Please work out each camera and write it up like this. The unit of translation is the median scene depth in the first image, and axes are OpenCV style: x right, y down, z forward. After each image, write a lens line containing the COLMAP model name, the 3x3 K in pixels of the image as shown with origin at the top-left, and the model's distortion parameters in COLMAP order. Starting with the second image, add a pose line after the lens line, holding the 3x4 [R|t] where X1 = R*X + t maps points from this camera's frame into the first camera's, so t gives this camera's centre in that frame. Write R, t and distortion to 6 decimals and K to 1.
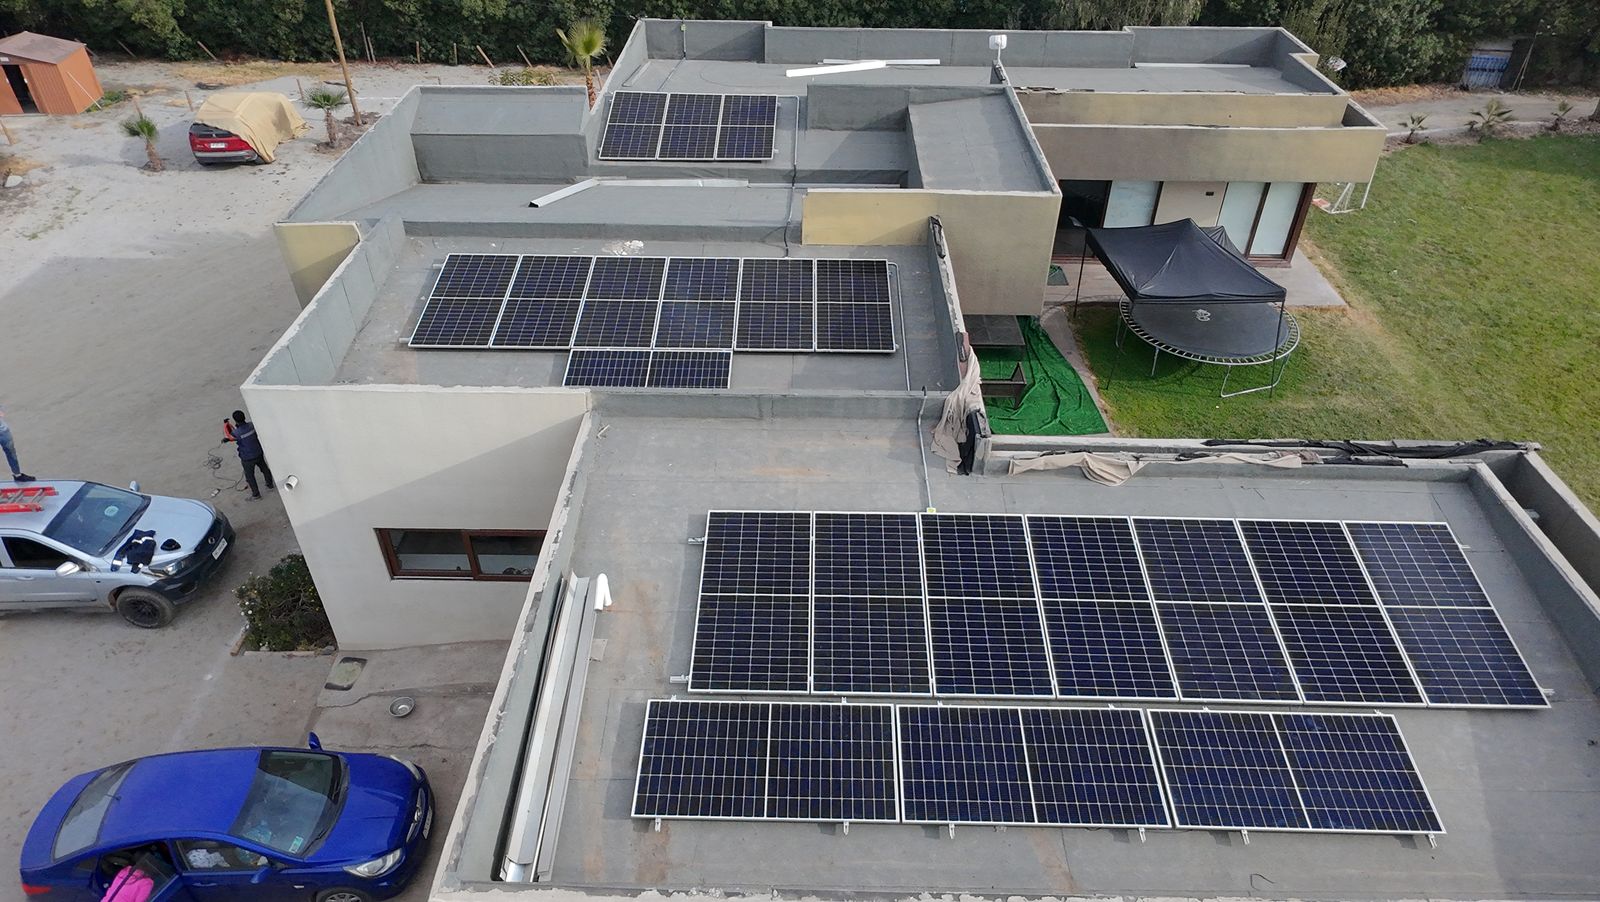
lens RADIAL K [[1017.5, 0, 800.0], [0, 1017.5, 451.0], [0, 0, 1]] dist [0.002140, 0.003163]
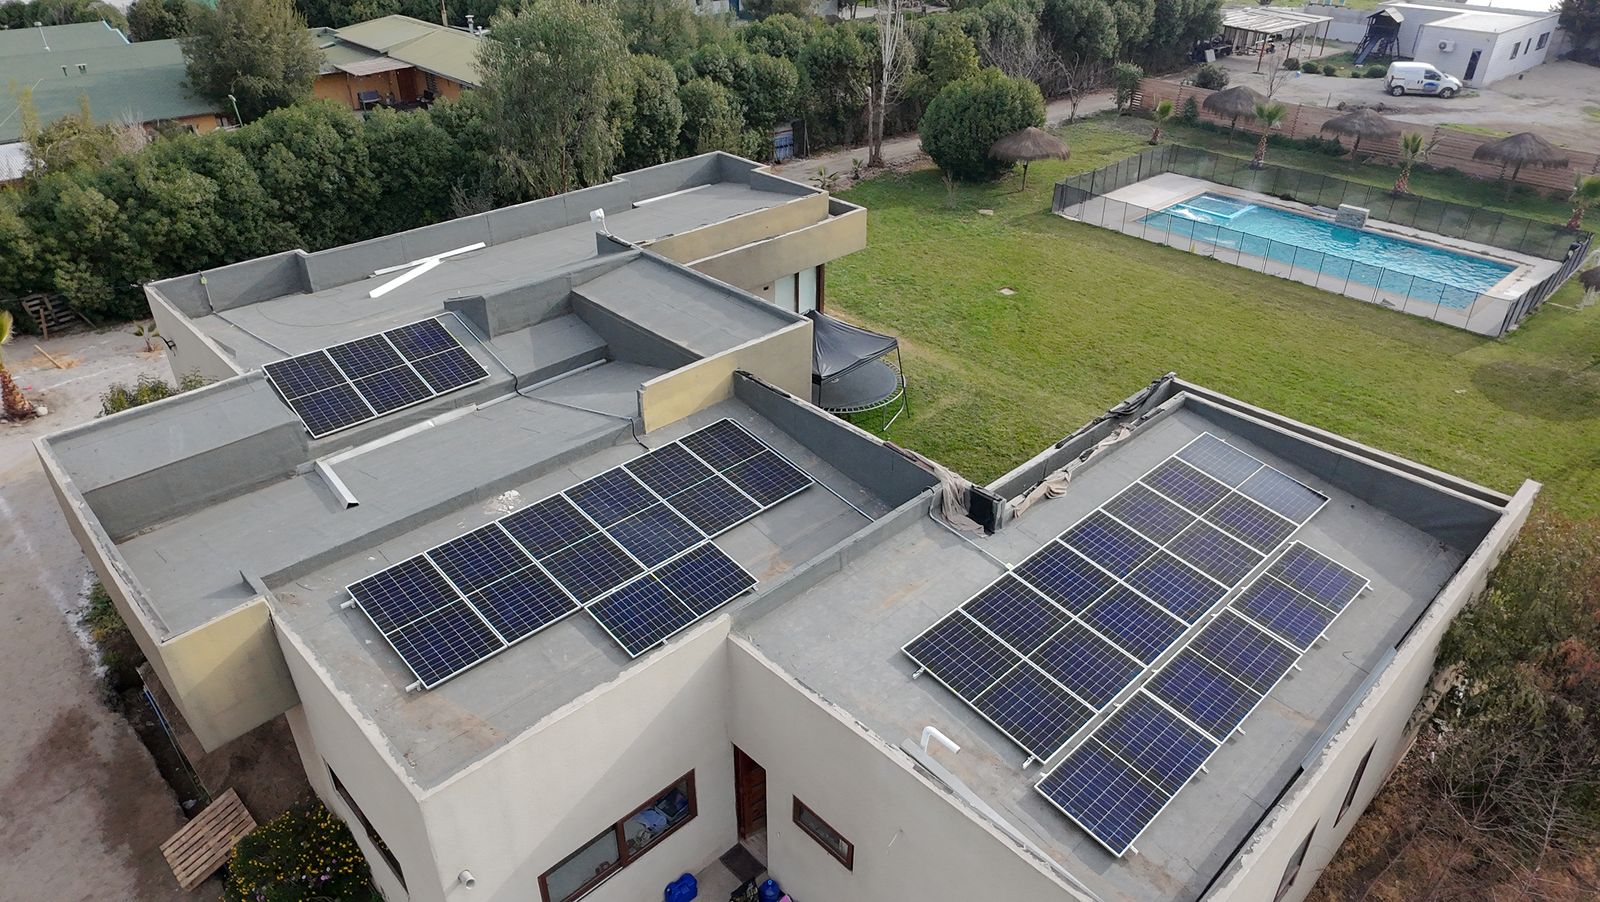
lens RADIAL K [[1017.5, 0, 800.0], [0, 1017.5, 451.0], [0, 0, 1]] dist [0.002140, 0.003163]
pose [[0.710124, -0.370151, 0.598926, -0.438111], [0.425343, 0.903418, 0.054022, -0.144074], [-0.561077, 0.216387, 0.798980, 0.042630]]
